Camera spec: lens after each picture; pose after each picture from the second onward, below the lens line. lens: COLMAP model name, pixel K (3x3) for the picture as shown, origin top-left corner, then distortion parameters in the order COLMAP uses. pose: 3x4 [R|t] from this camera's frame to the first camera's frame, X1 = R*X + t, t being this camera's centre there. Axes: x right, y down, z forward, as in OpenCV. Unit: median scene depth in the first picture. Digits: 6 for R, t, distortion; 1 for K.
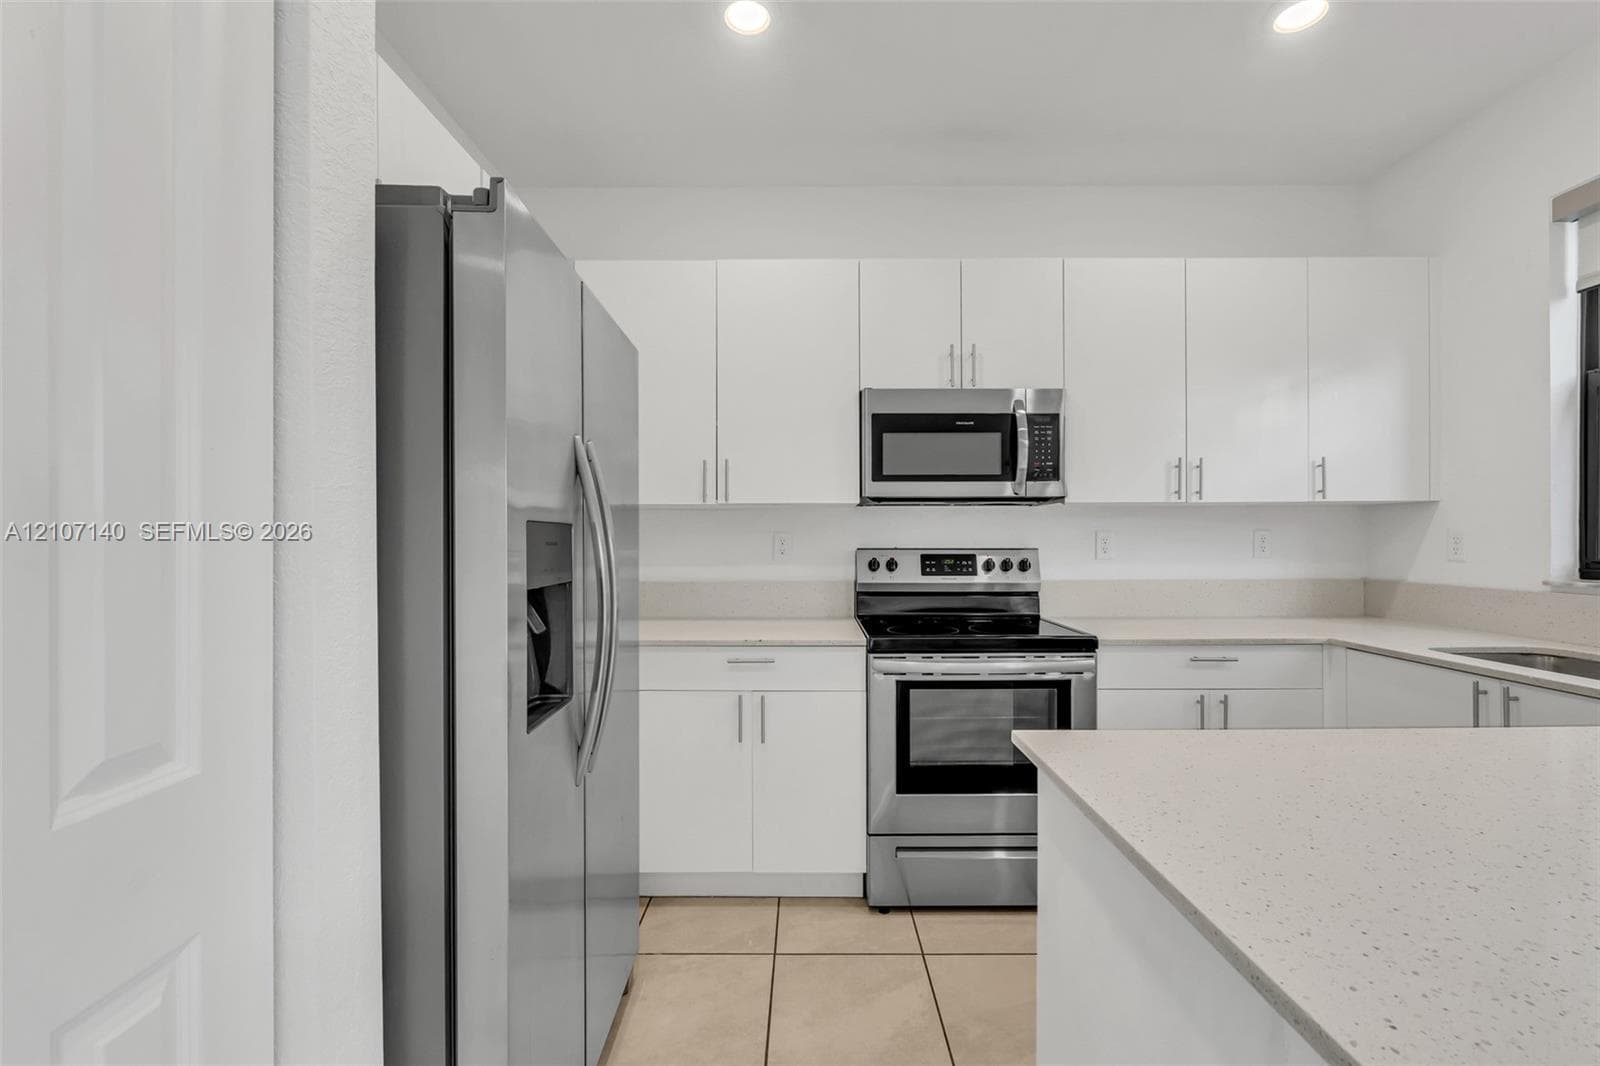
lens RADIAL K [[686.1, 0, 806.9], [0, 686.1, 543.9], [0, 0, 1]] dist [-0.005289, -0.001249]
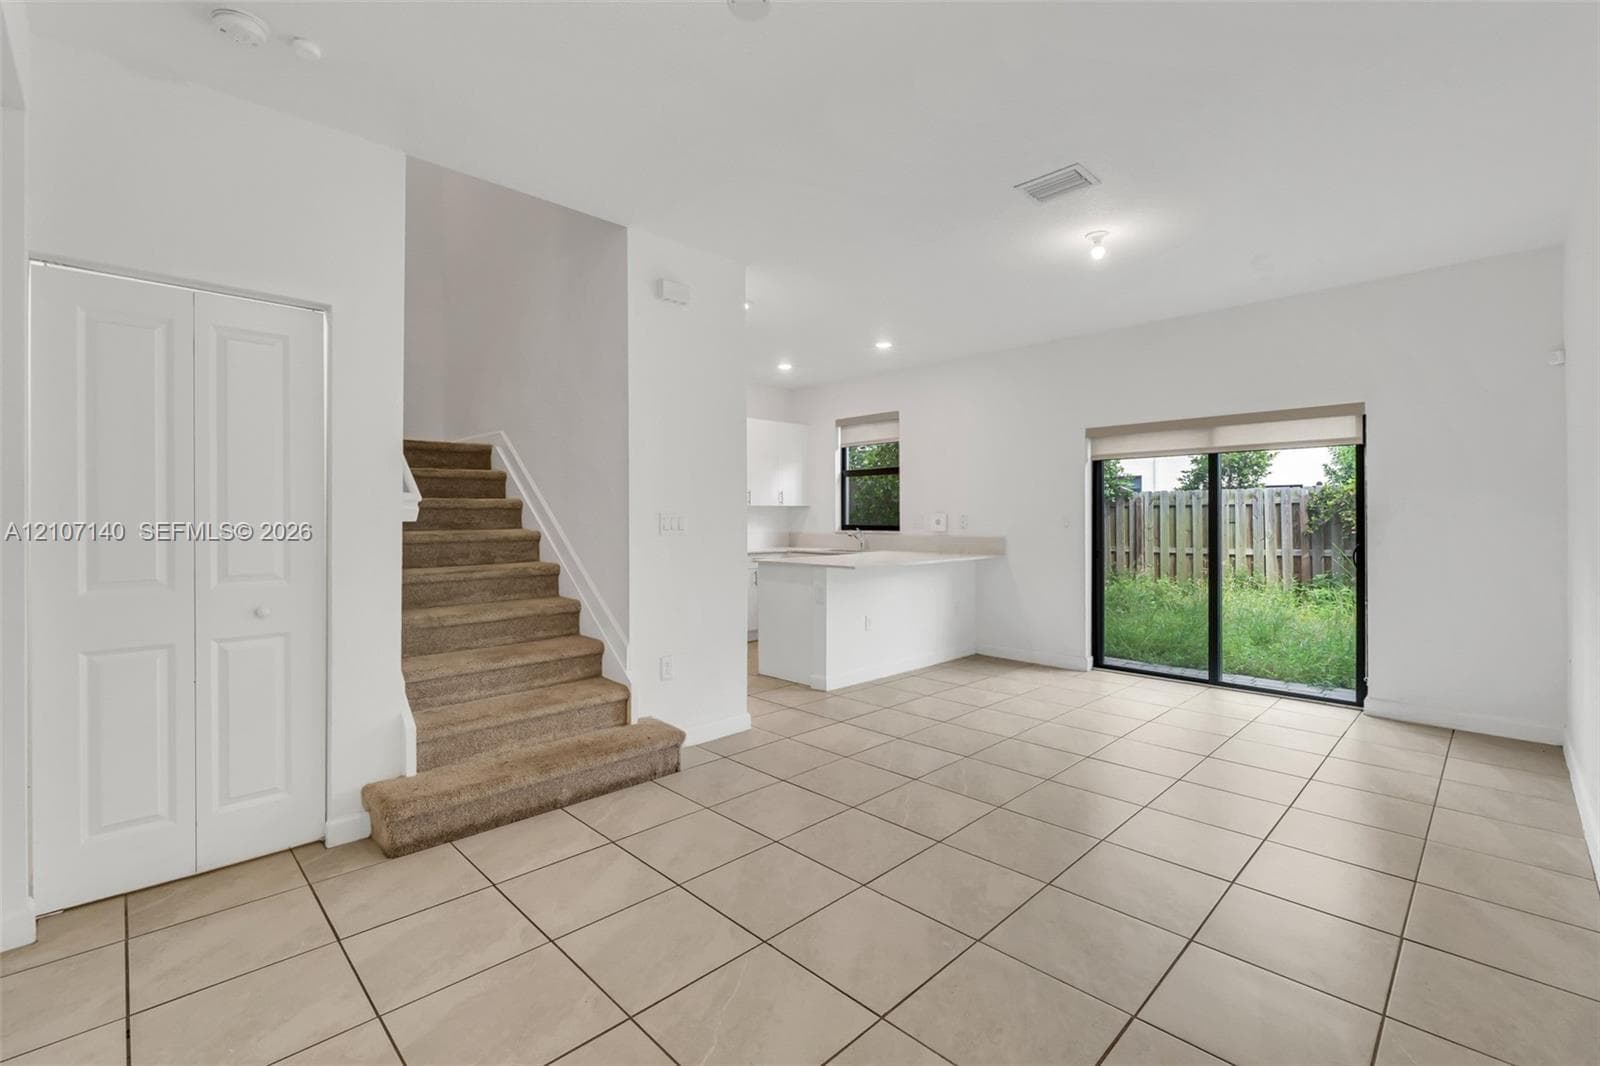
lens RADIAL K [[686.1, 0, 792.2], [0, 686.1, 521.2], [0, 0, 1]] dist [-0.005289, -0.001249]
pose [[0.725749, 0.000542, 0.687959, -1.252719], [0.003781, 0.999981, -0.004776, 0.017799], [-0.687949, 0.006068, 0.725734, -1.179688]]
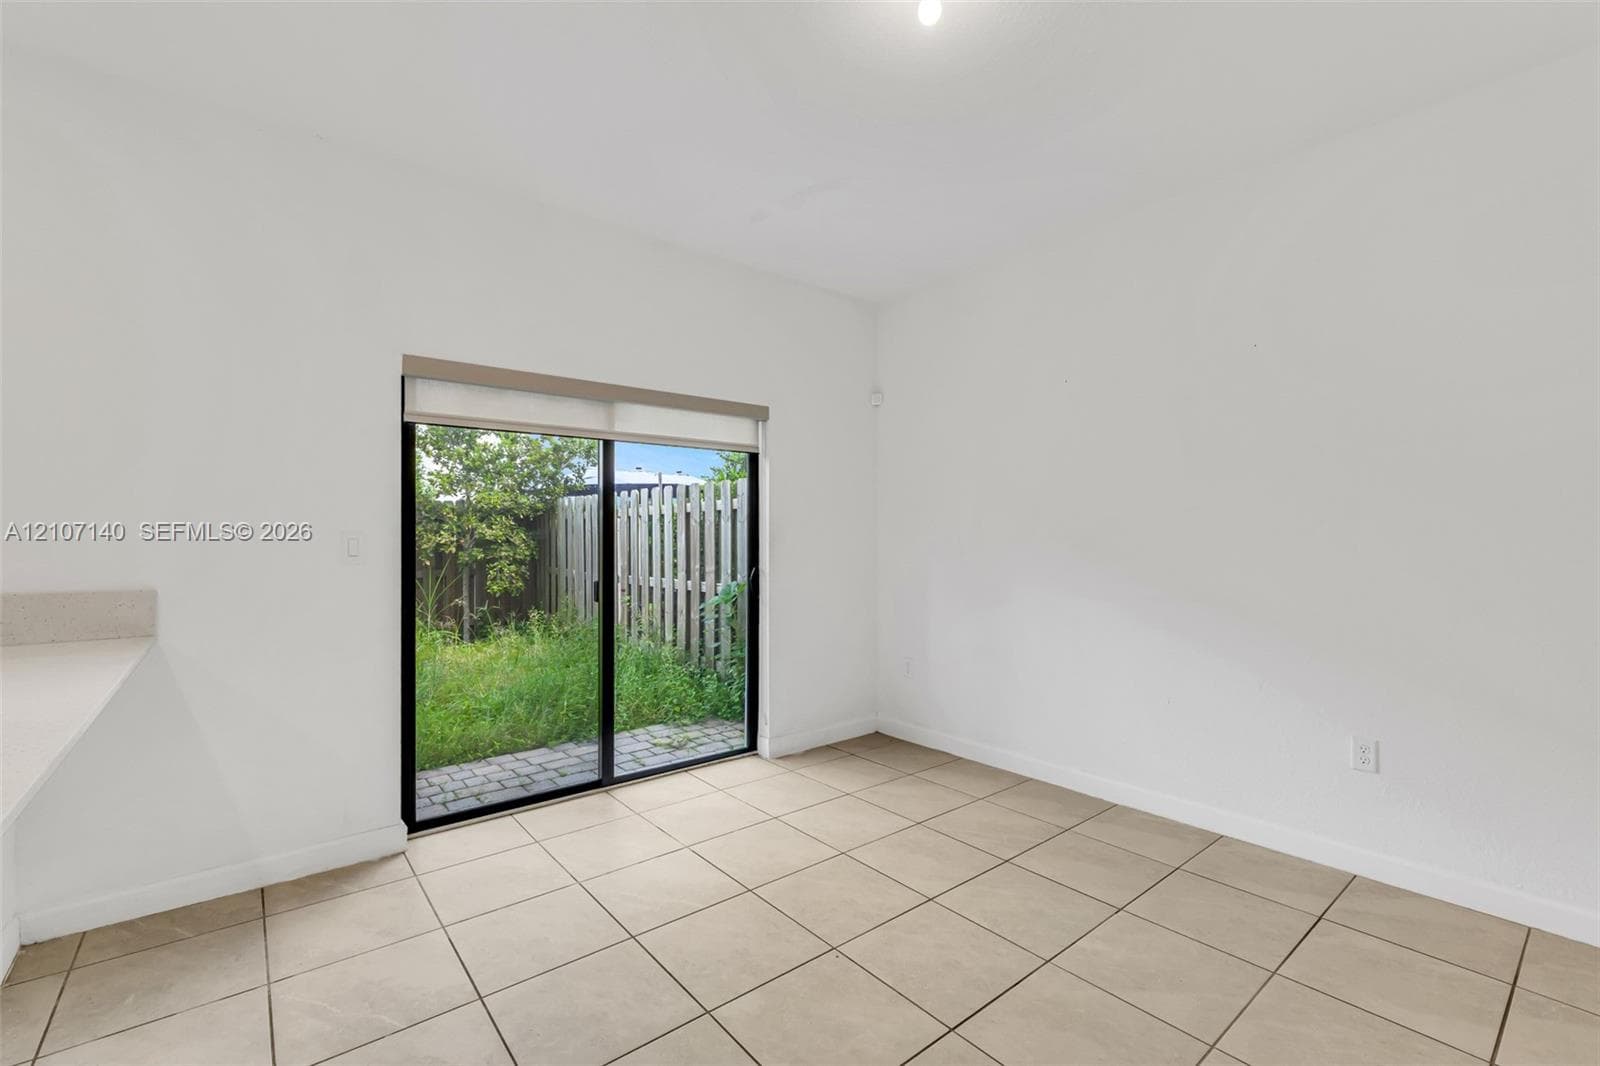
lens RADIAL K [[686.1, 0, 801.9], [0, 686.1, 529.0], [0, 0, 1]] dist [-0.005289, -0.001249]
pose [[-0.637400, 0.012071, 0.770439, -0.291062], [0.009883, 0.999923, -0.007490, 0.003172], [-0.770470, 0.002841, -0.637470, -0.047929]]
